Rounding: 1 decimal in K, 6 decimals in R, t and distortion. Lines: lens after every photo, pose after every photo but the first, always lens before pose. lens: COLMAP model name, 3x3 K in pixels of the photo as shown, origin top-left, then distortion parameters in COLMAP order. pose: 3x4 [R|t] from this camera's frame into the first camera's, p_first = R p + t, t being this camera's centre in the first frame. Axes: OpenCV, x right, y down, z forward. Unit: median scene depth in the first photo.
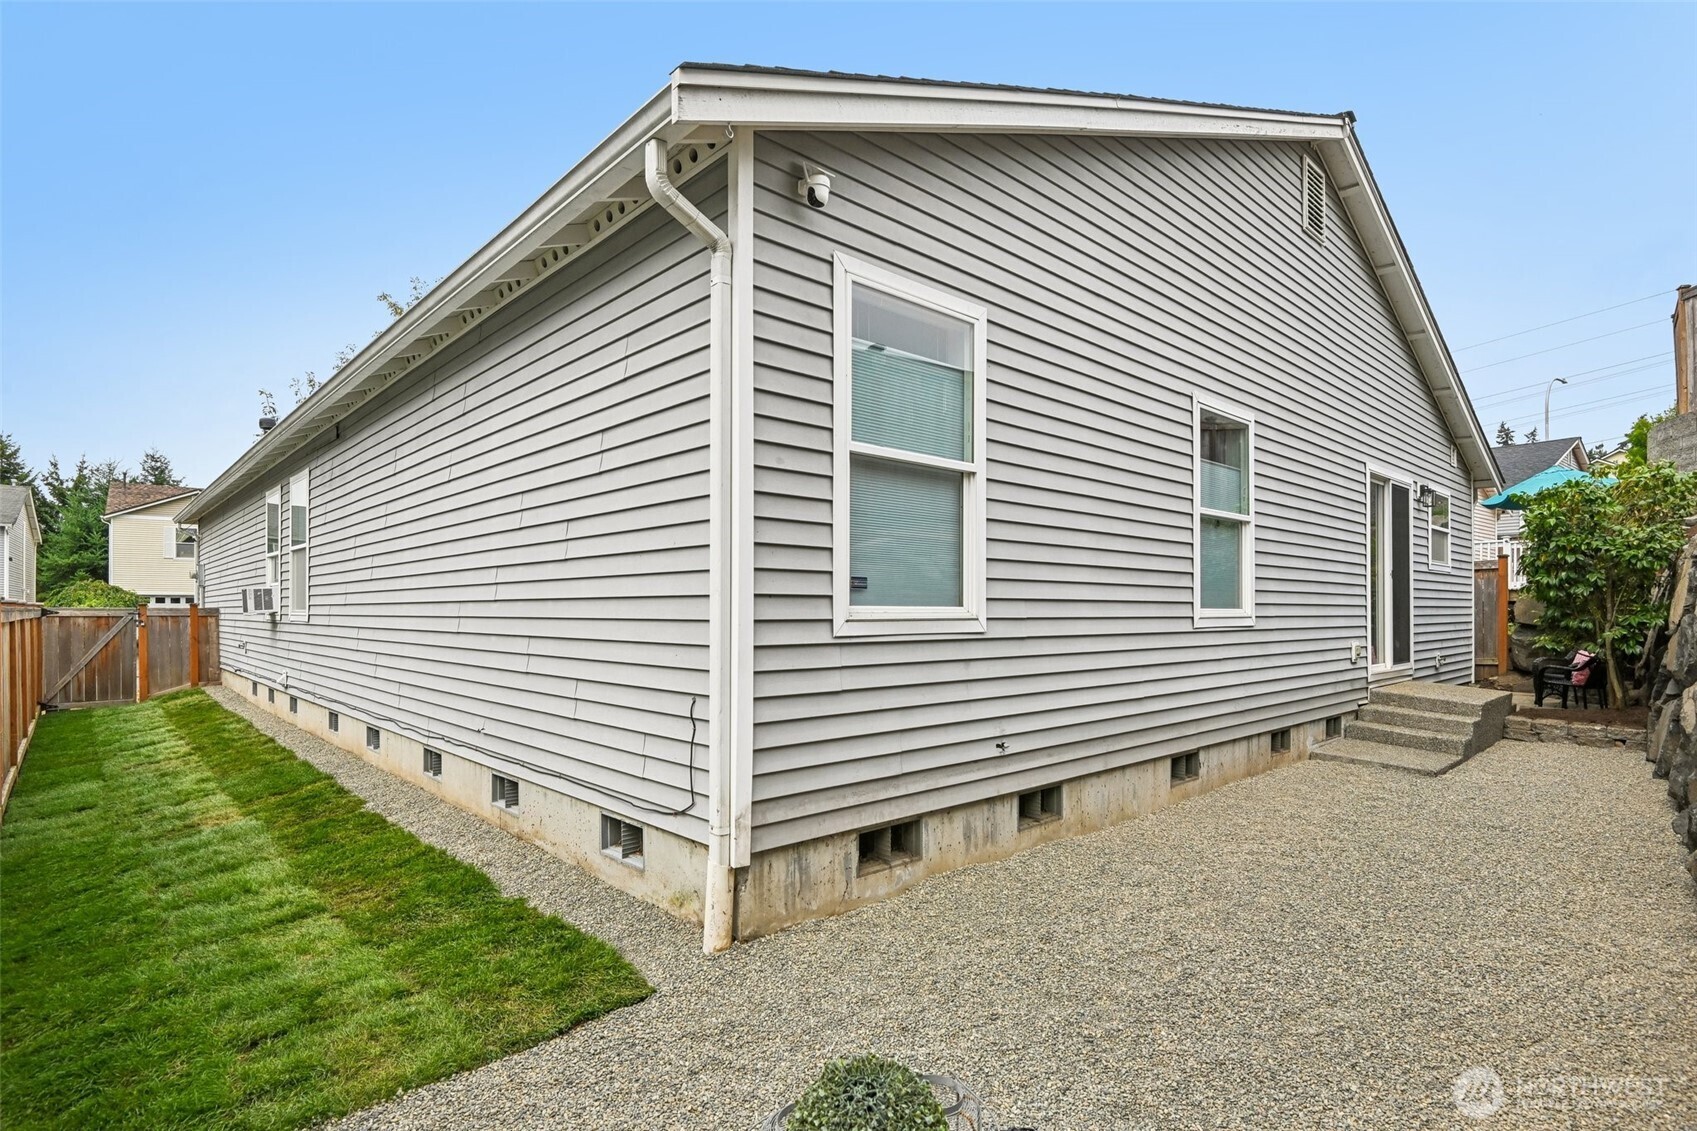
lens RADIAL K [[844.7, 0, 878.3], [0, 844.7, 606.8], [0, 0, 1]] dist [-0.014299, -0.008173]
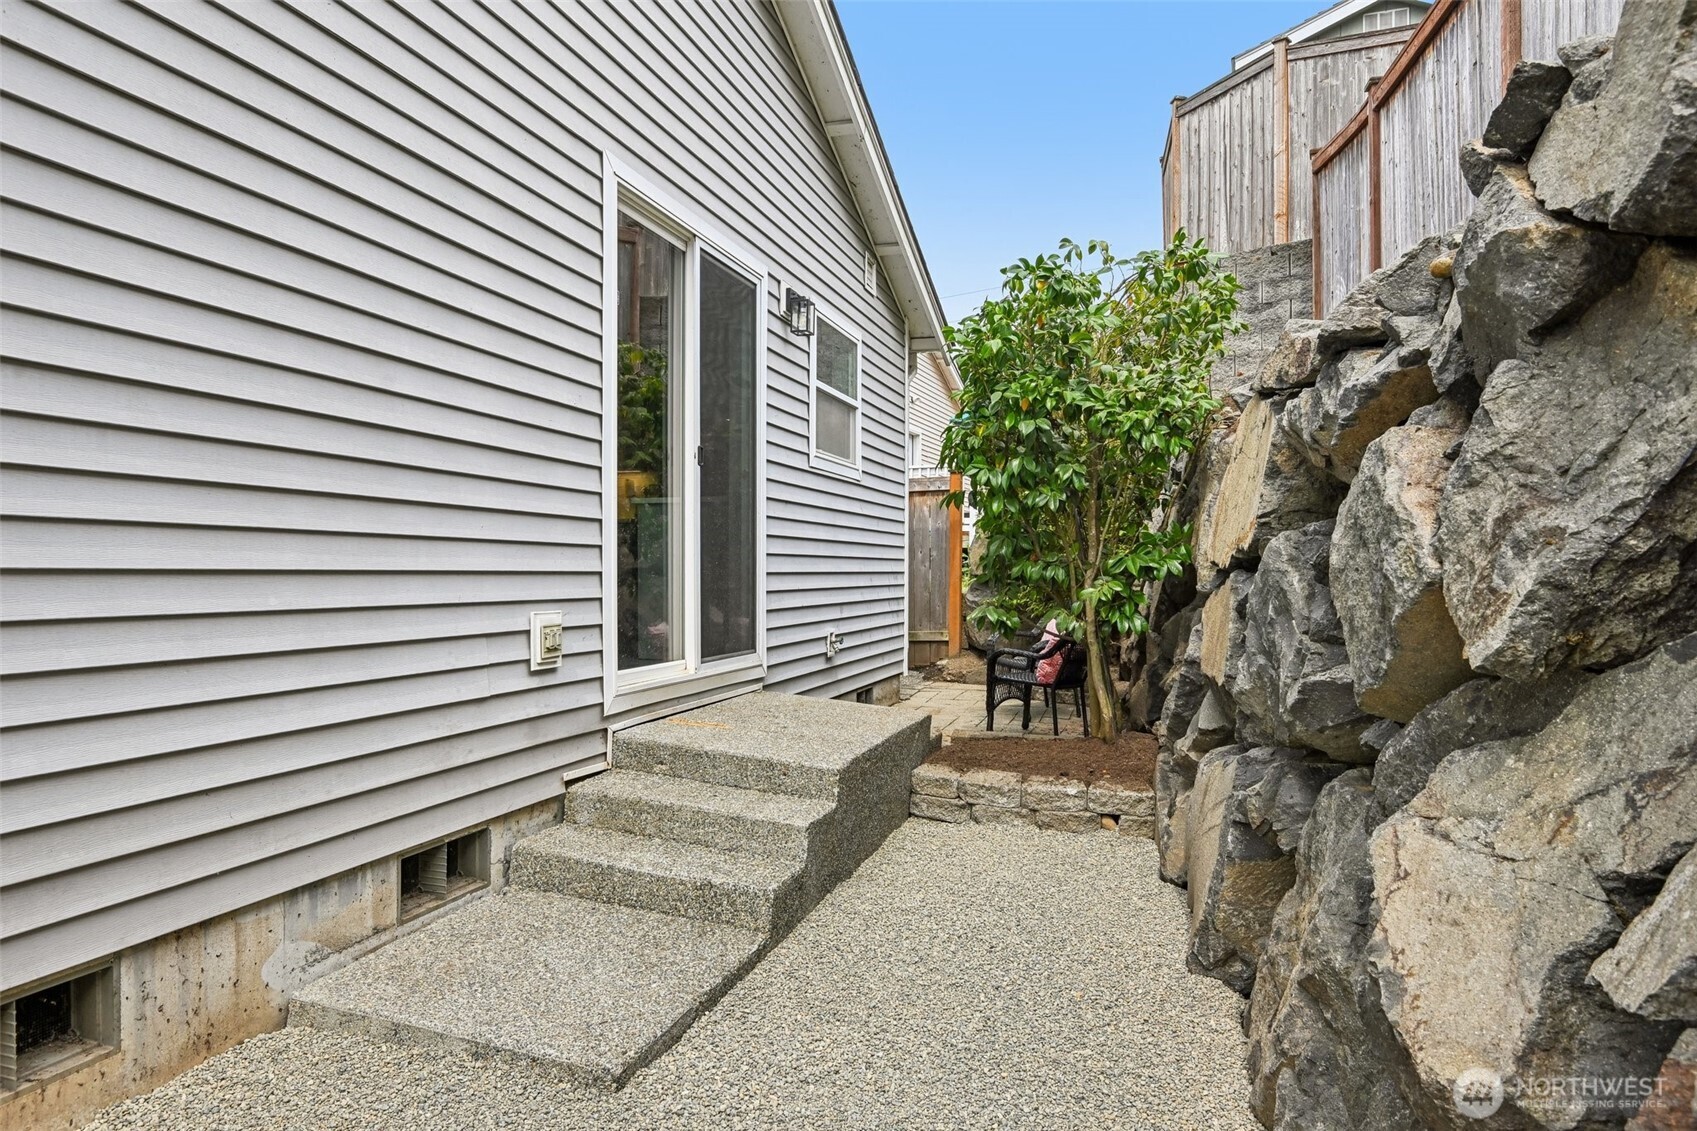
lens RADIAL K [[1096.0, 0, 848.5], [0, 1096.0, 565.5], [0, 0, 1]] dist [-0.005489, -0.001433]
pose [[0.872761, 0.005569, 0.488116, 1.080313], [-0.007605, 0.999969, 0.002190, 0.043117], [-0.488089, -0.005623, 0.872776, 1.246563]]
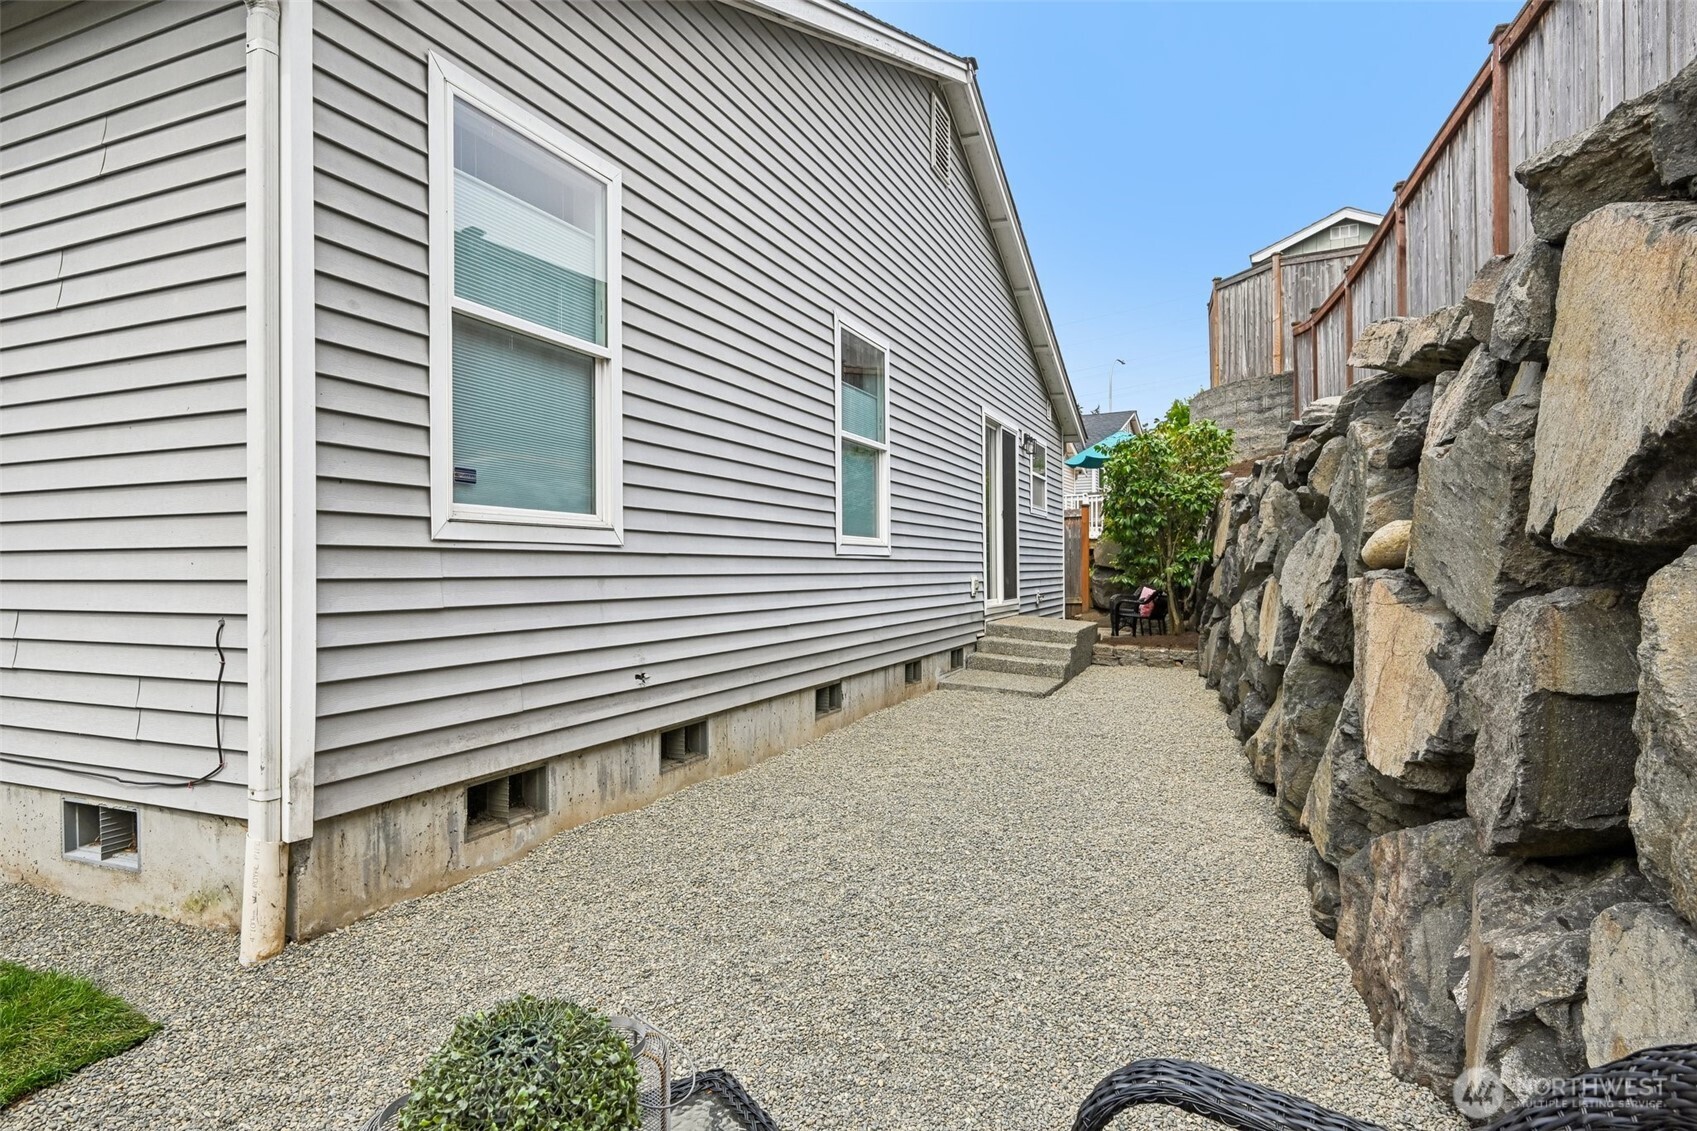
lens RADIAL K [[901.9, 0, 856.3], [0, 901.9, 565.5], [0, 0, 1]] dist [0.009627, -0.007513]
pose [[0.920485, -0.007752, 0.390702, -0.015170], [0.006530, 0.999969, 0.004457, 0.050195], [-0.390724, -0.001551, 0.920507, 0.052639]]
